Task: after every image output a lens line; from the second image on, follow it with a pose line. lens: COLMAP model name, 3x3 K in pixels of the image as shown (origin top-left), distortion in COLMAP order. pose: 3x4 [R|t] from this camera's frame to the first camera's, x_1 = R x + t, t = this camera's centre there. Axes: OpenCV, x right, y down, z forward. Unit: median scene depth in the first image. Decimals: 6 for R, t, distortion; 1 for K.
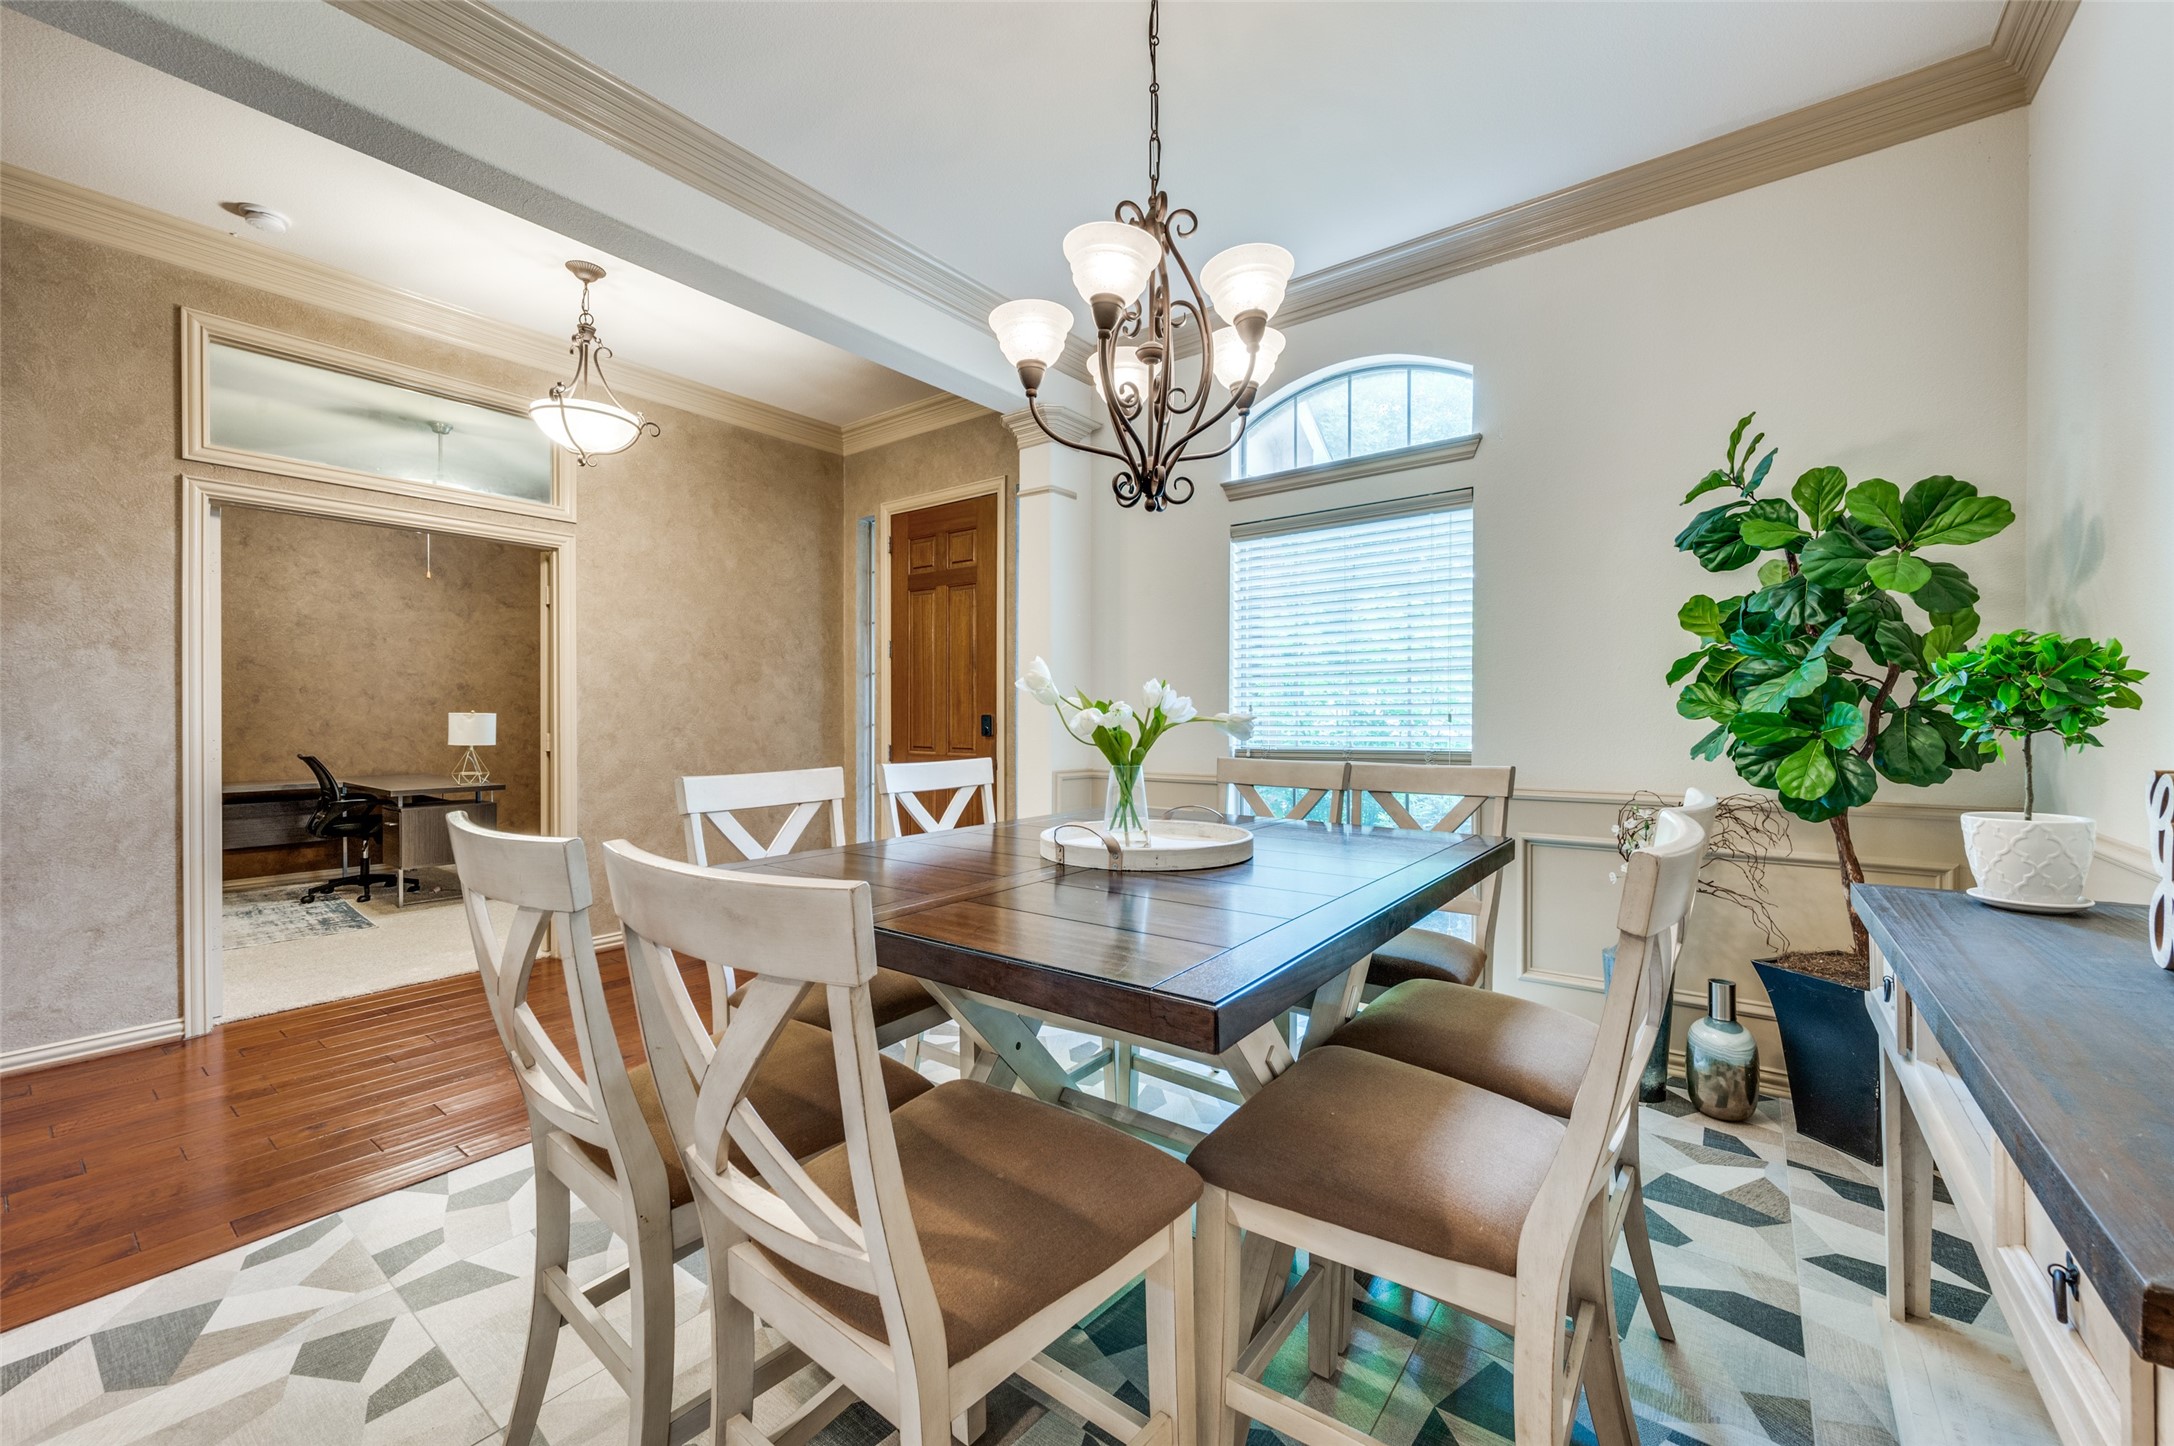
lens RADIAL K [[849.2, 0, 1064.8], [0, 849.2, 721.7], [0, 0, 1]] dist [-0.005763, 0.000241]
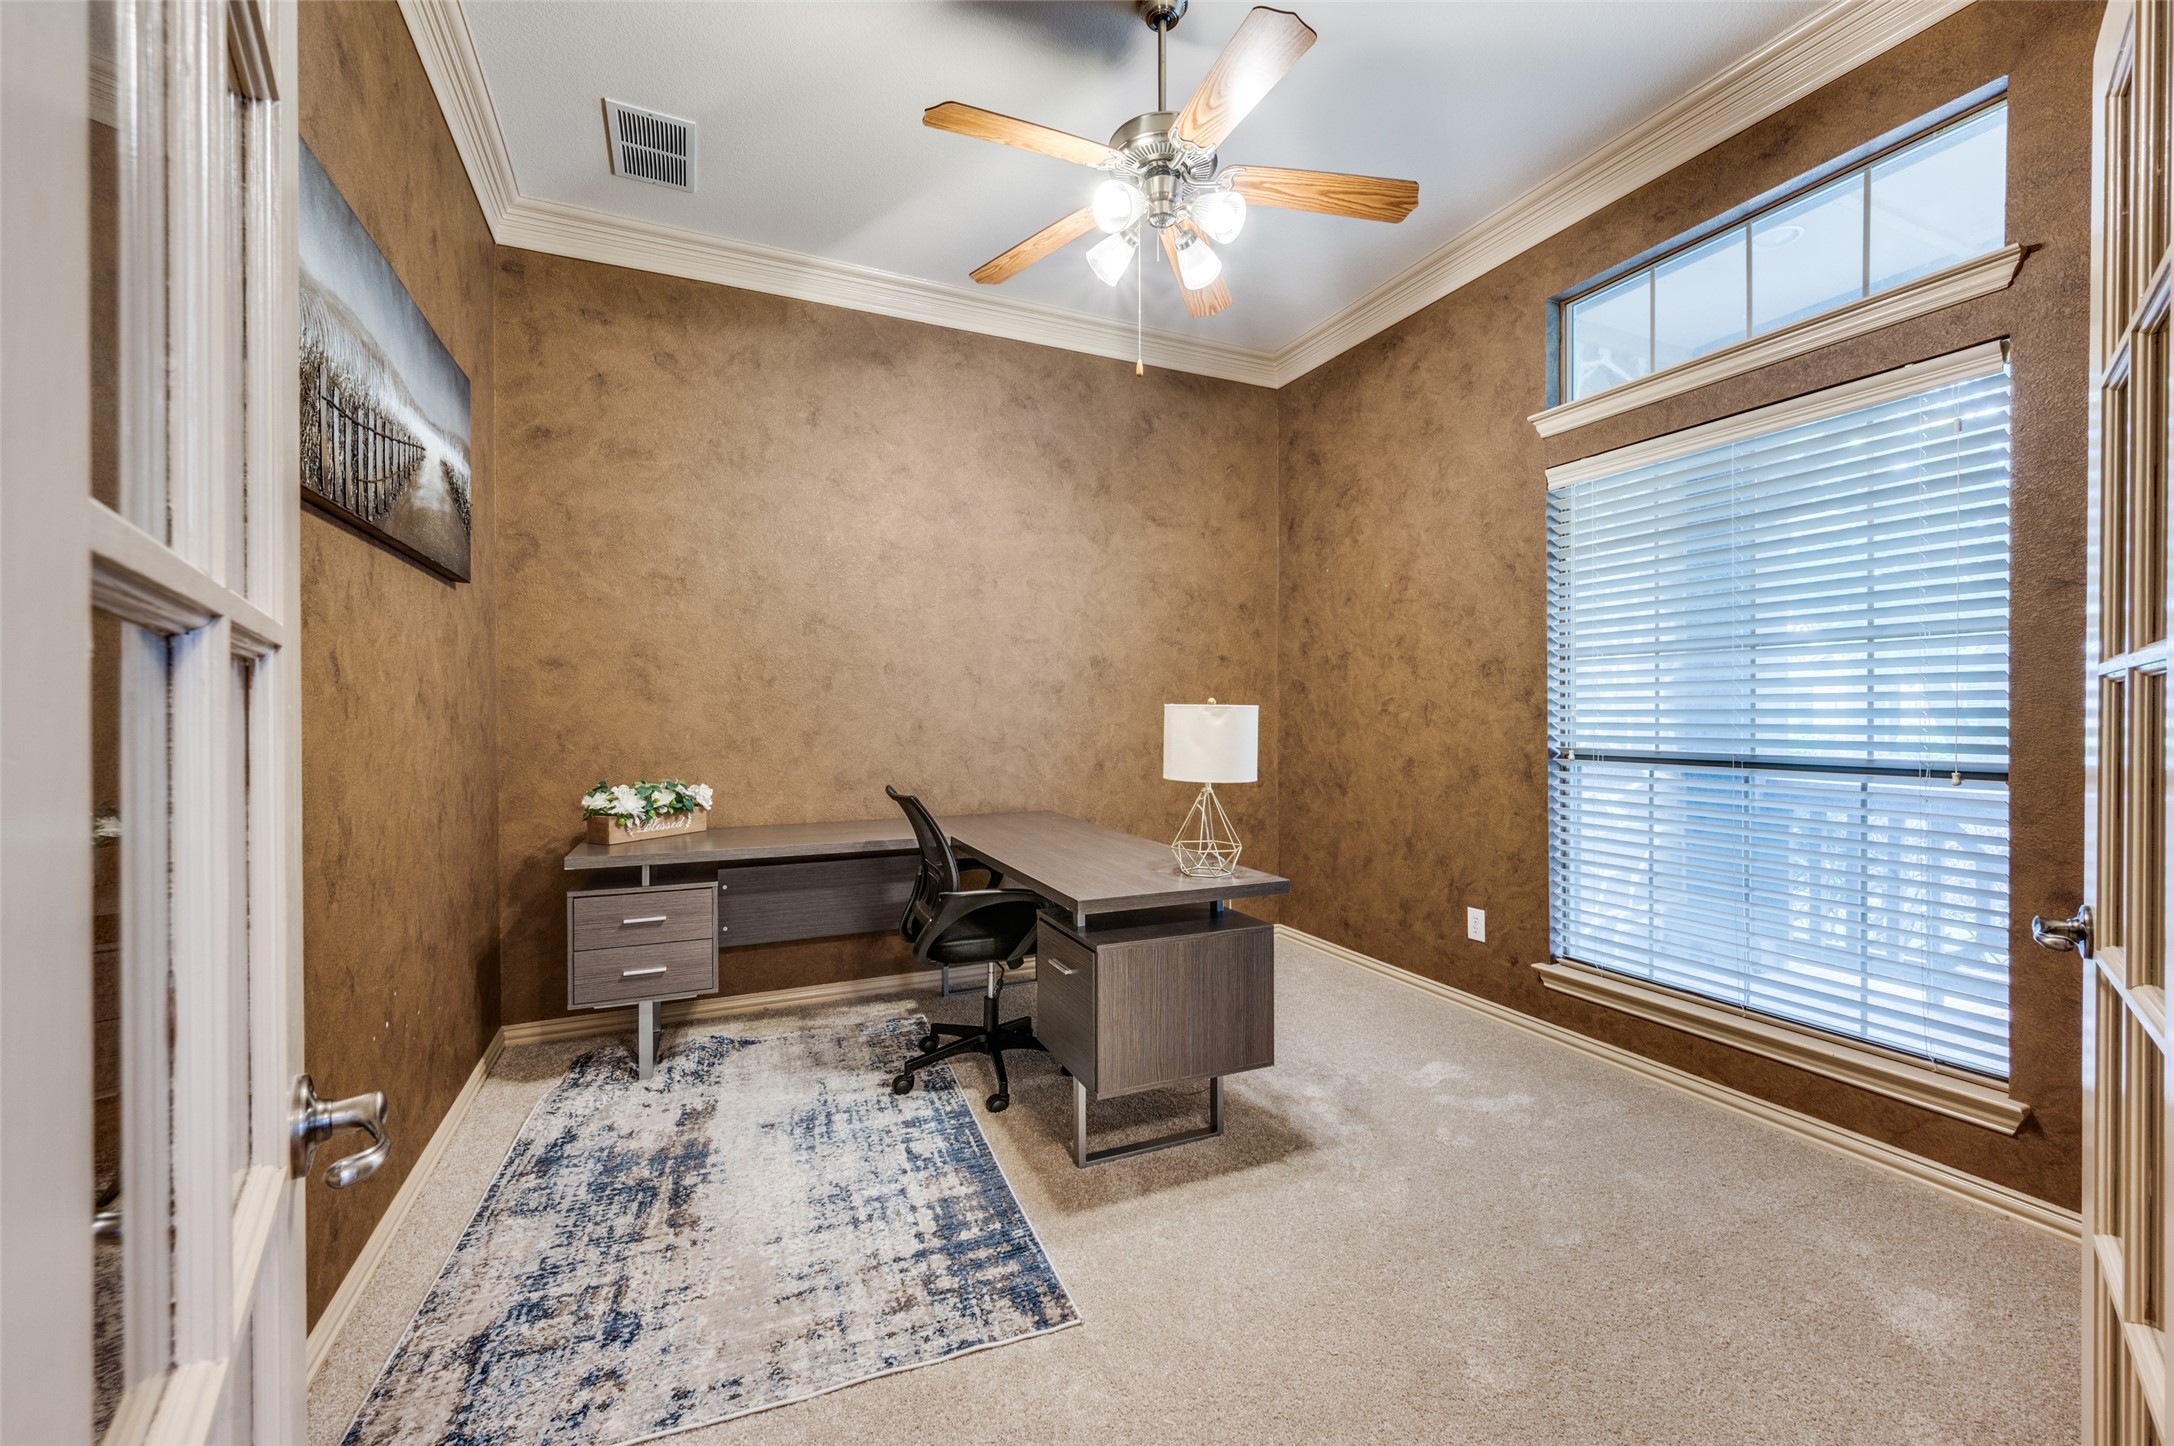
lens RADIAL K [[888.8, 0, 1106.1], [0, 888.8, 723.0], [0, 0, 1]] dist [-0.002007, -0.000510]
pose [[0.891579, 0.006959, -0.452813, -0.469400], [-0.003683, 0.999960, 0.008116, -0.004668], [0.452851, -0.005569, 0.891569, 0.499207]]
